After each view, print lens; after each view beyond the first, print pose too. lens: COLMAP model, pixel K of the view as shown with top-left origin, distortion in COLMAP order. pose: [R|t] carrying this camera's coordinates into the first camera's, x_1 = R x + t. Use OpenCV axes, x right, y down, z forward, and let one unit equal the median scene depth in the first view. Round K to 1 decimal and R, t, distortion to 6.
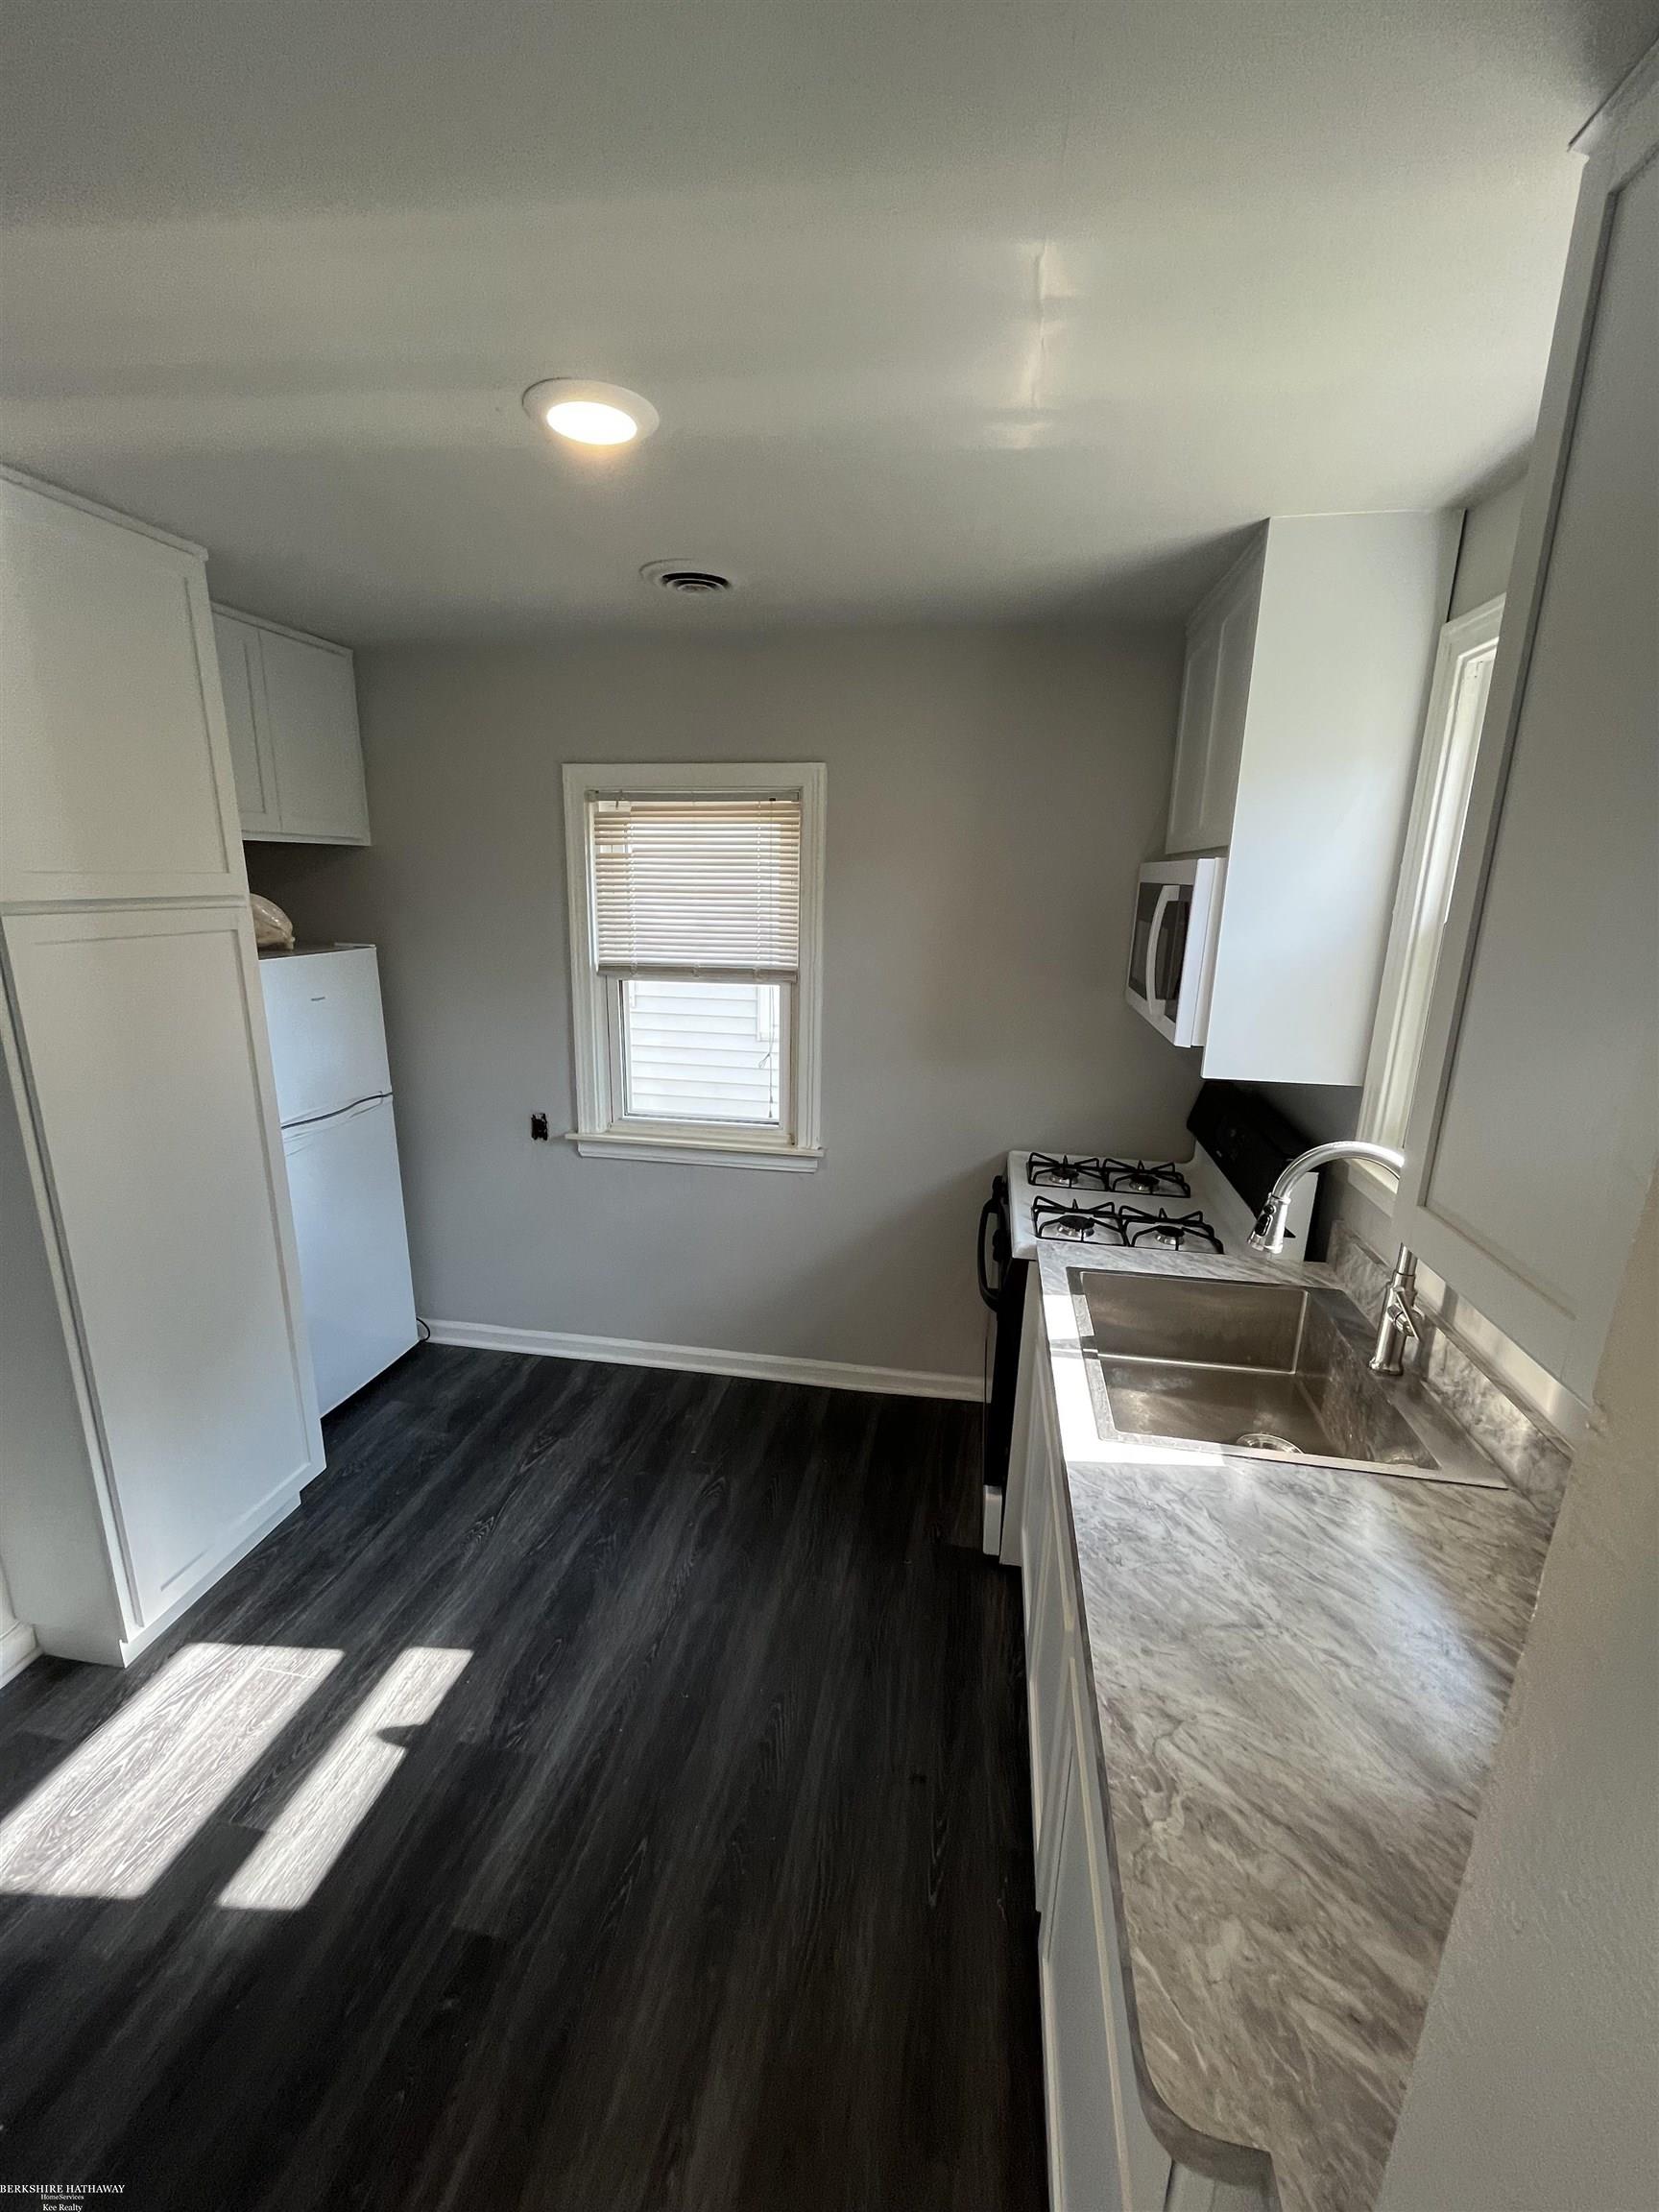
lens RADIAL K [[896.6, 0, 826.6], [0, 896.6, 1094.9], [0, 0, 1]] dist [0.001257, 0.000001]
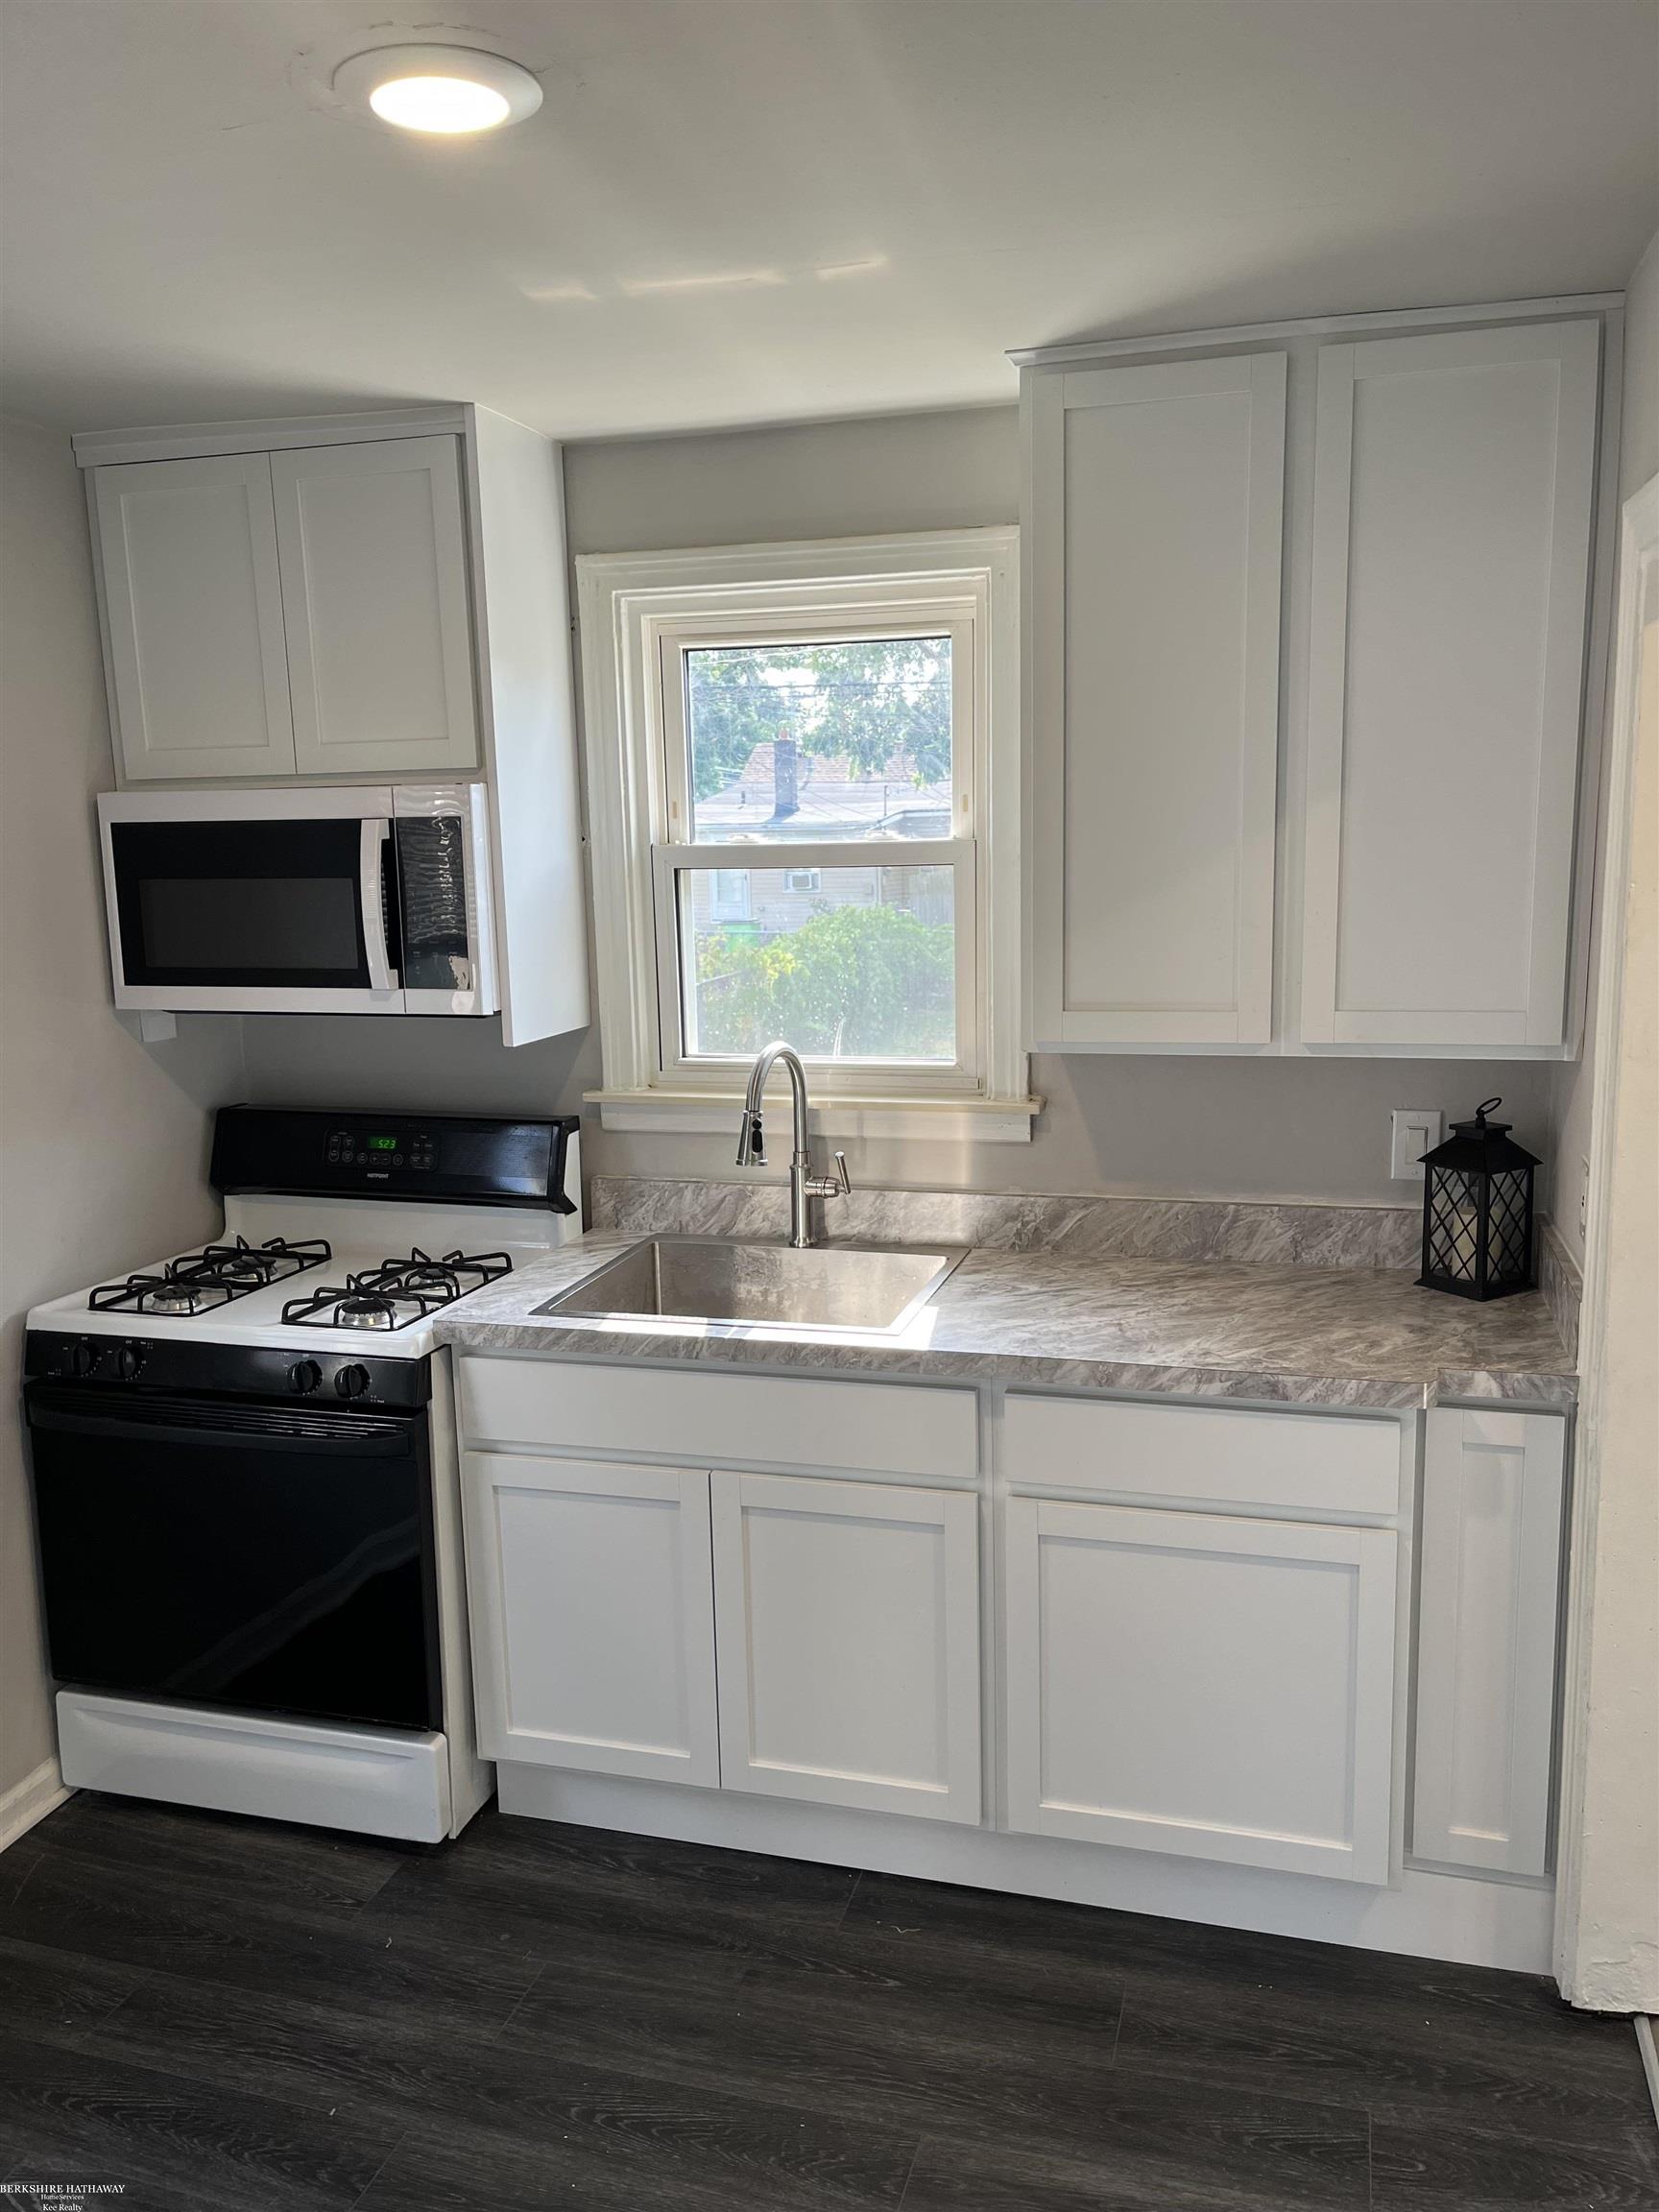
lens RADIAL K [[1666.7, 0, 824.4], [0, 1666.7, 1105.8], [0, 0, 1]] dist [0.051179, 0.001269]
pose [[0.114196, -0.184313, 0.976211, -1.650478], [0.265690, 0.952512, 0.148758, -0.188548], [-0.957271, 0.242382, 0.157743, 0.775204]]
